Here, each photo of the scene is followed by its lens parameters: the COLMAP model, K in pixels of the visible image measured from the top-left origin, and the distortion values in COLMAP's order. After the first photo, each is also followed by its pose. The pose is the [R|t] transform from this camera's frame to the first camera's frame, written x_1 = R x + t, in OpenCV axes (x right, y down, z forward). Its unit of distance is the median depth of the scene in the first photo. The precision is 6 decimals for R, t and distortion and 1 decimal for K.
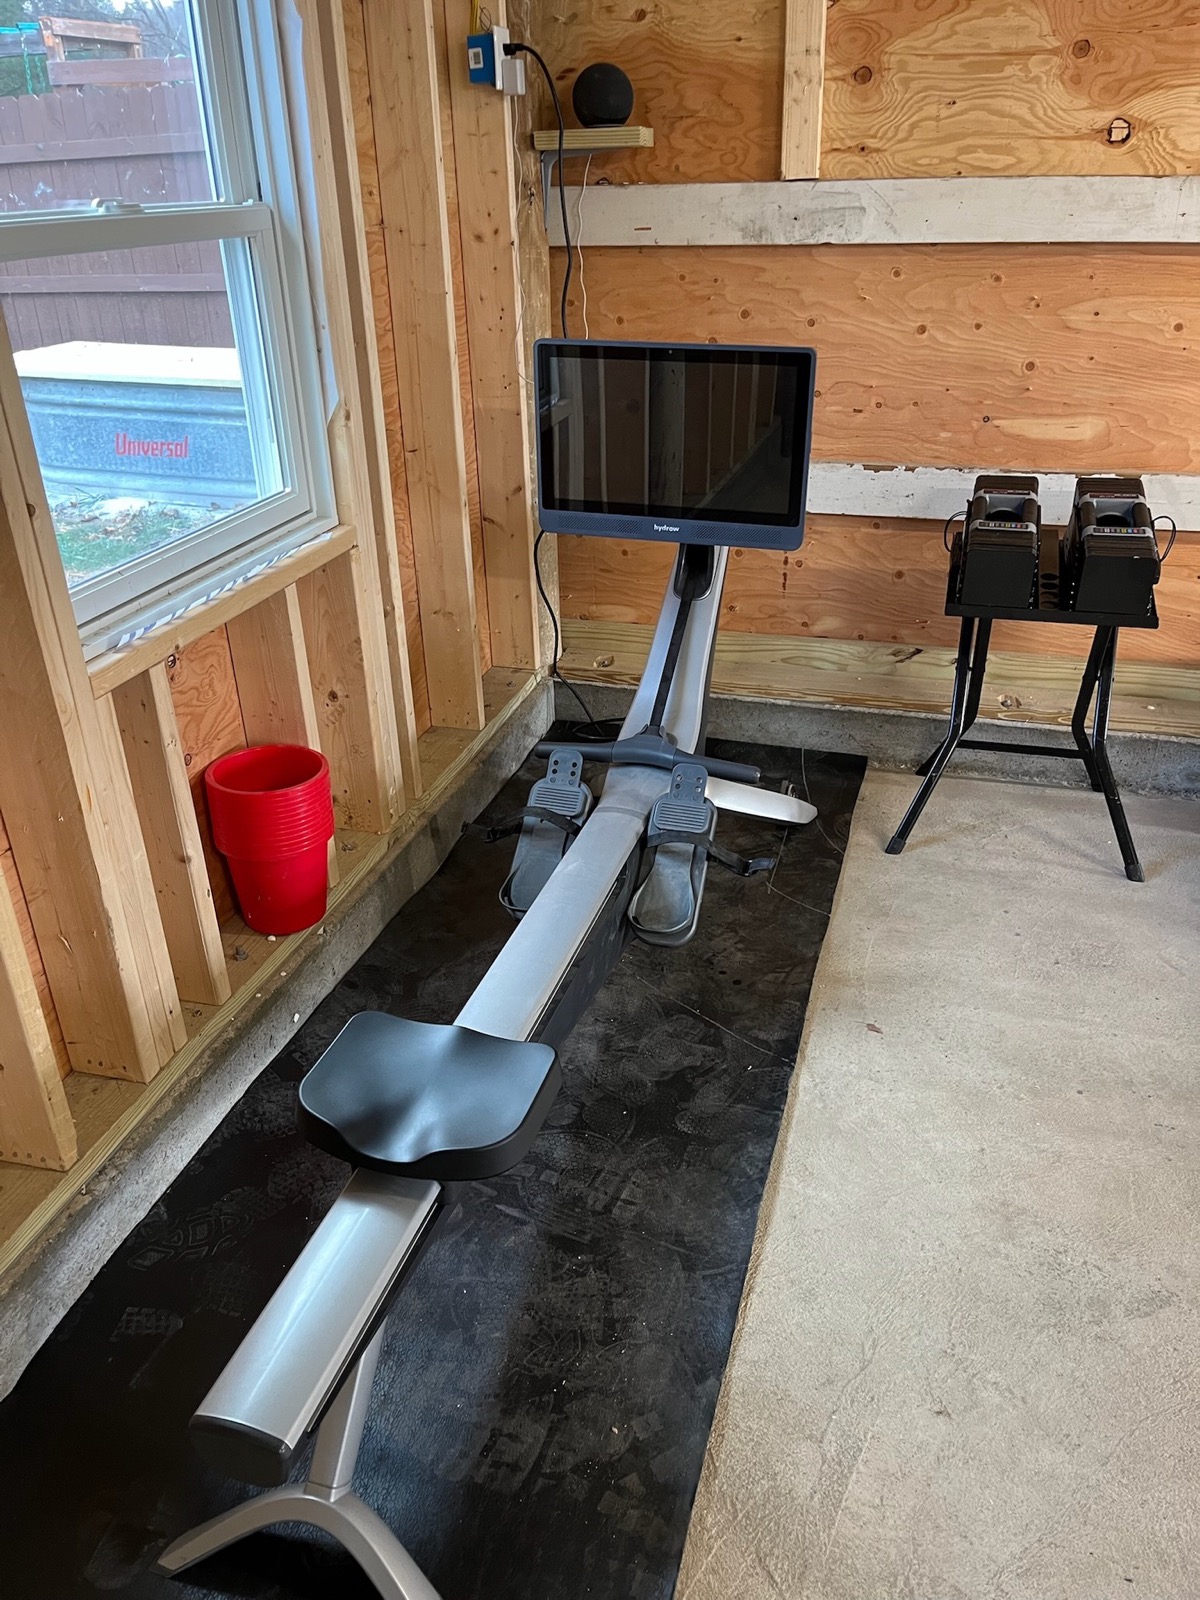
lens RADIAL K [[1218.0, 0, 600.0], [0, 1218.0, 800.0], [0, 0, 1]] dist [0.110678, -0.156094]
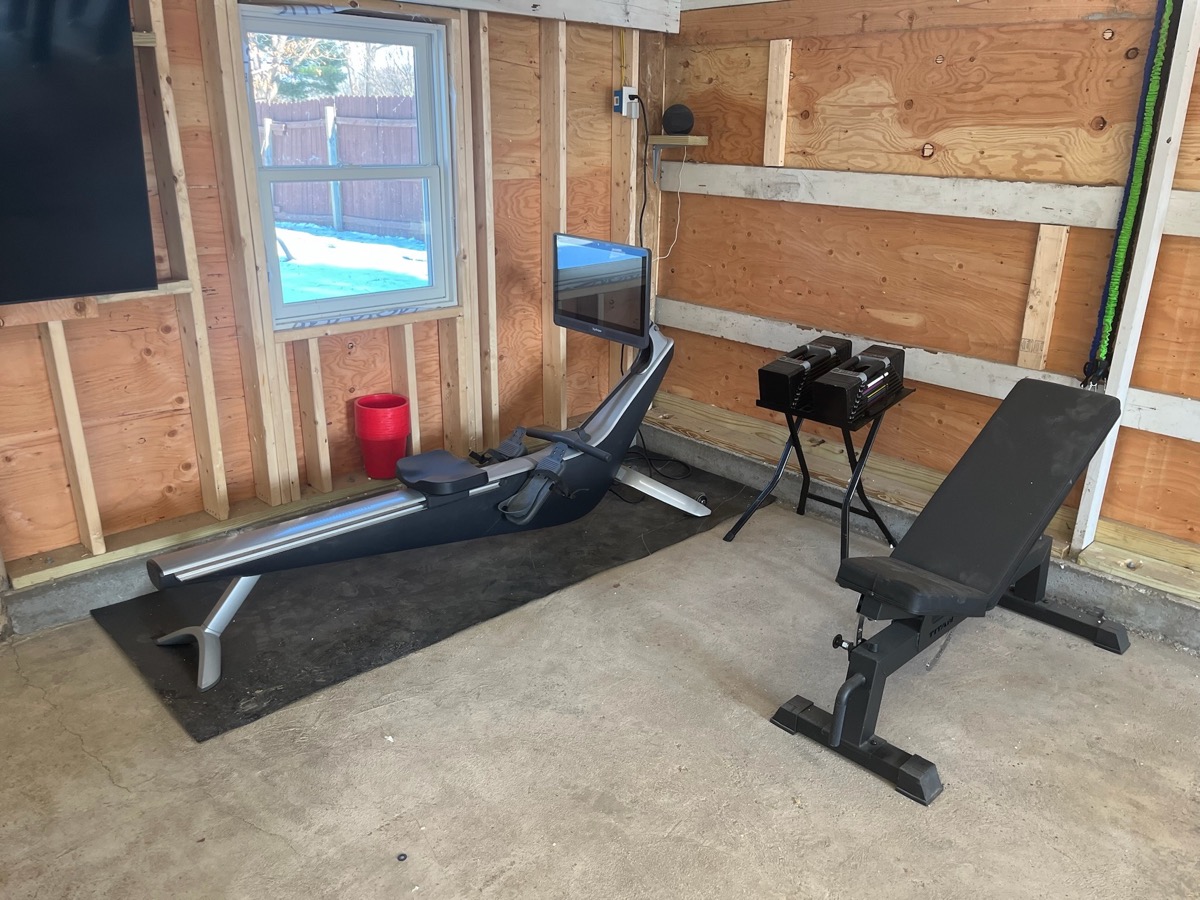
lens RADIAL K [[900.5, 0, 600.0], [0, 900.5, 450.0], [0, 0, 1]] dist [-0.003169, 0.000690]
pose [[0.870163, 0.199244, -0.450687, 0.626099], [-0.254775, 0.964787, -0.065385, 0.049393], [0.421790, 0.171719, 0.890284, -0.206862]]
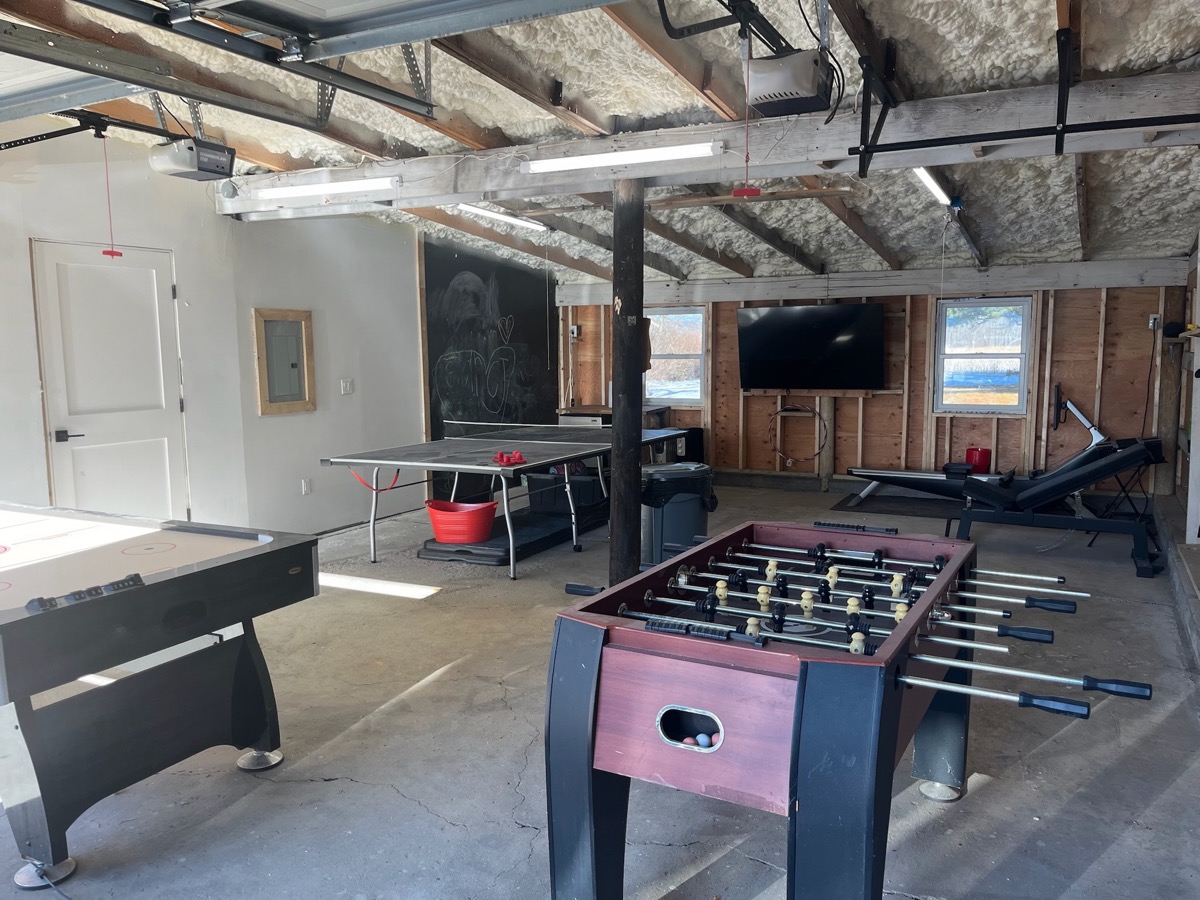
lens RADIAL K [[900.5, 0, 600.0], [0, 900.5, 450.0], [0, 0, 1]] dist [-0.003169, 0.000690]
pose [[-0.182369, 0.140963, -0.973073, 2.799645], [-0.432846, 0.877100, 0.208182, -0.088574], [0.882828, 0.459157, -0.098940, -0.041258]]
